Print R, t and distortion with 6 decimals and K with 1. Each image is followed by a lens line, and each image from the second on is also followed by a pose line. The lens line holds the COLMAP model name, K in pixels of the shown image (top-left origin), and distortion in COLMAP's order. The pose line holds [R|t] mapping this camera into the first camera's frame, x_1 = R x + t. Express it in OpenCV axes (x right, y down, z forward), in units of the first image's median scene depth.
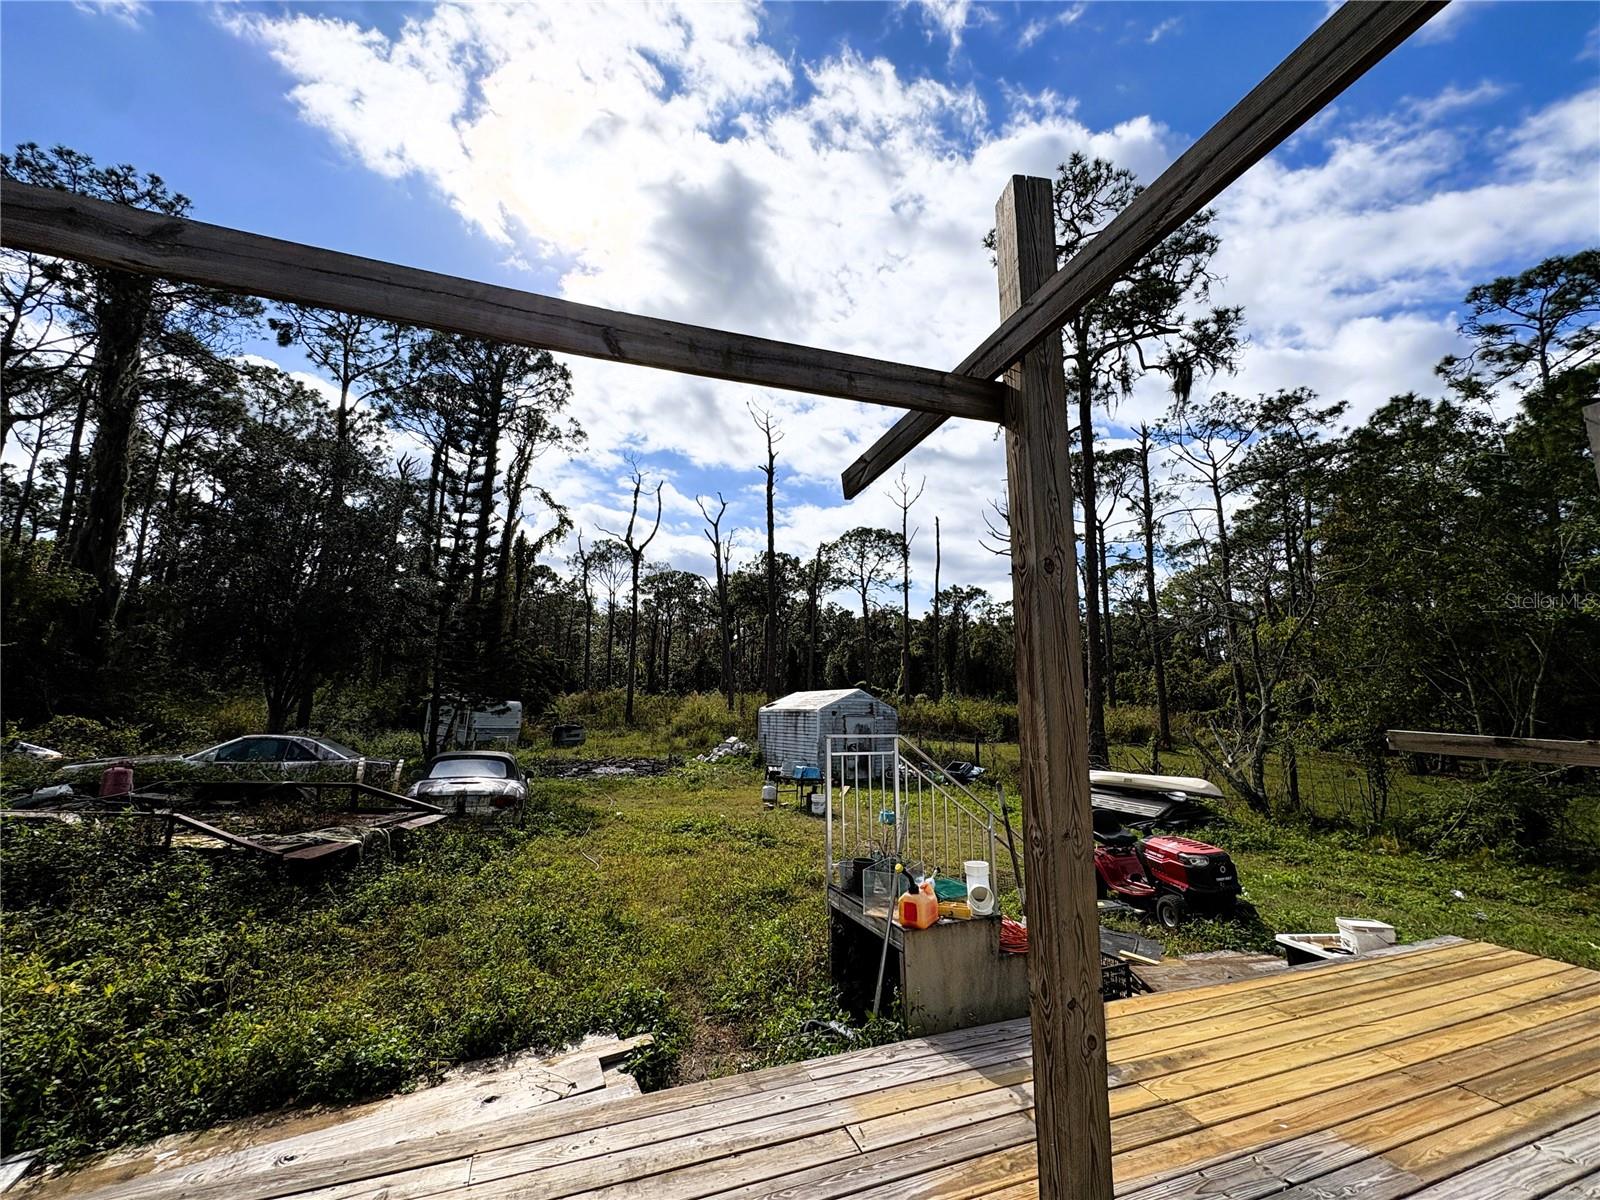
lens RADIAL K [[634.5, 0, 800.0], [0, 634.5, 600.0], [0, 0, 1]] dist [-0.000538, -0.000449]
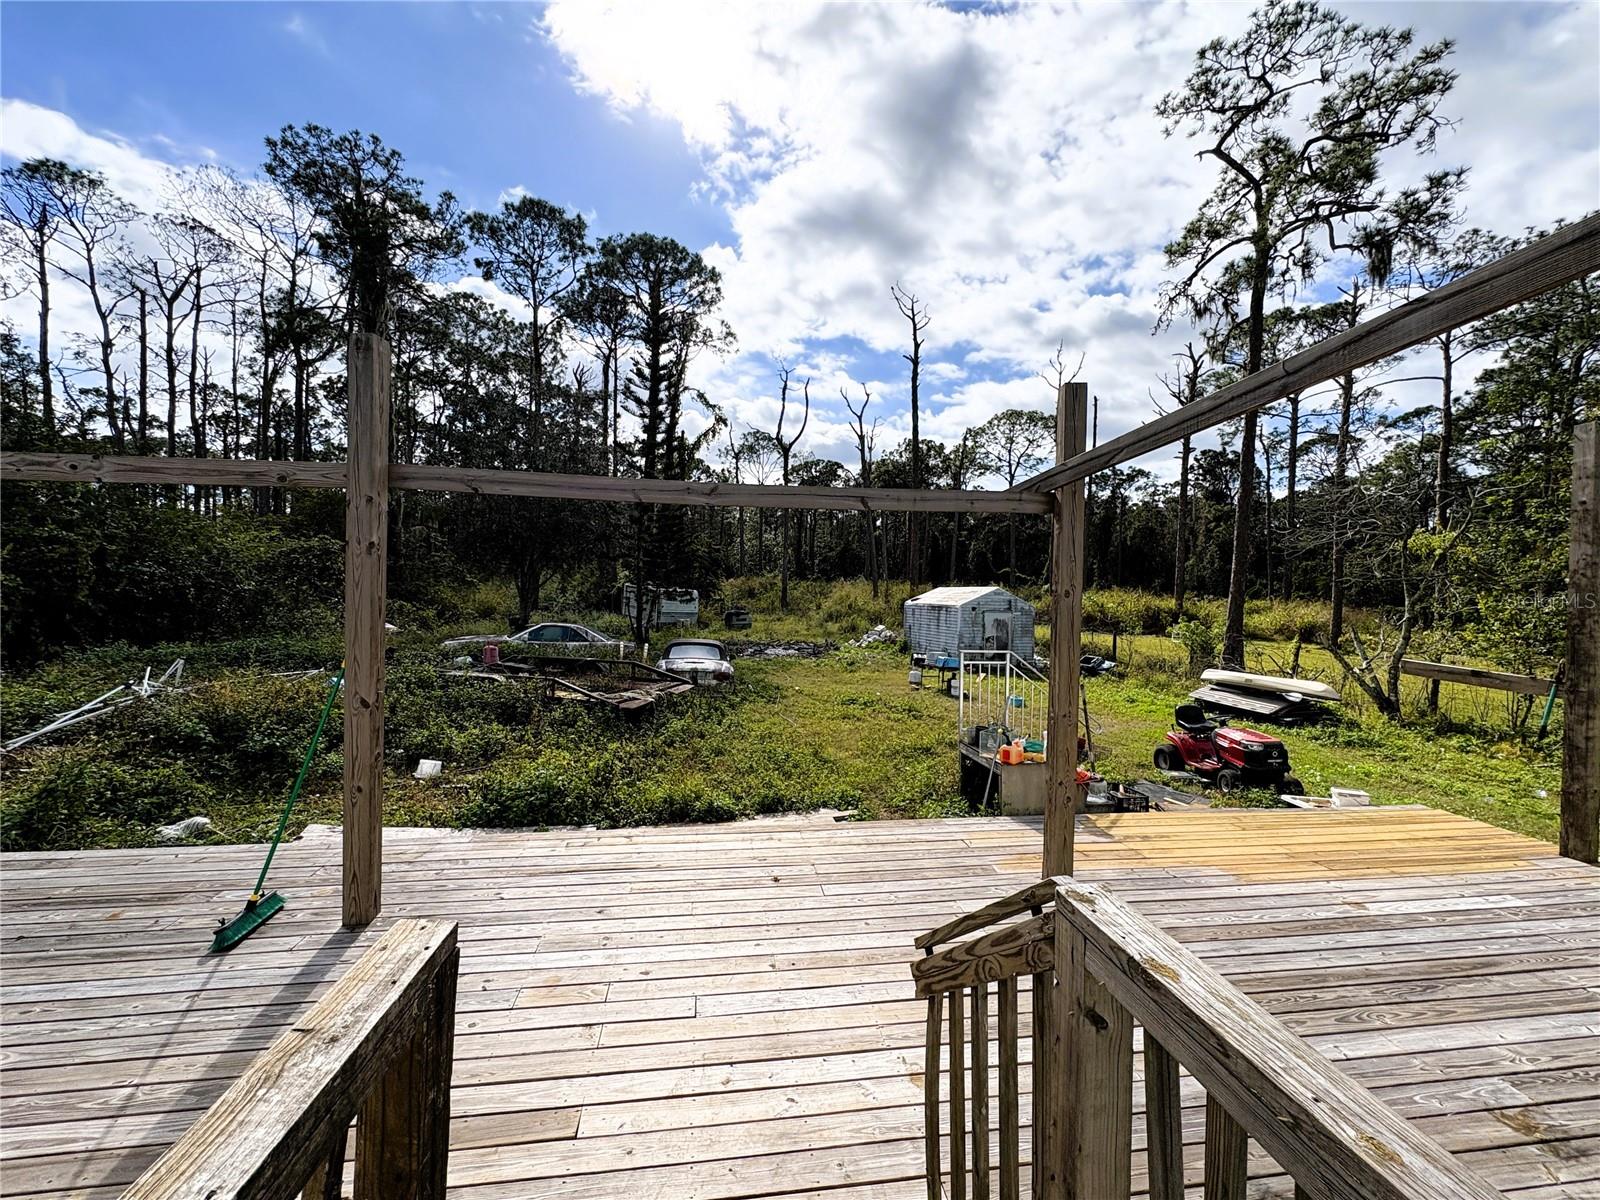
lens RADIAL K [[634.5, 0, 800.0], [0, 634.5, 600.0], [0, 0, 1]] dist [-0.000538, -0.000449]
pose [[0.975811, 0.016756, -0.217971, -0.001248], [0.023695, 0.983078, 0.181646, -0.039262], [0.217326, -0.182417, 0.958902, -0.108679]]
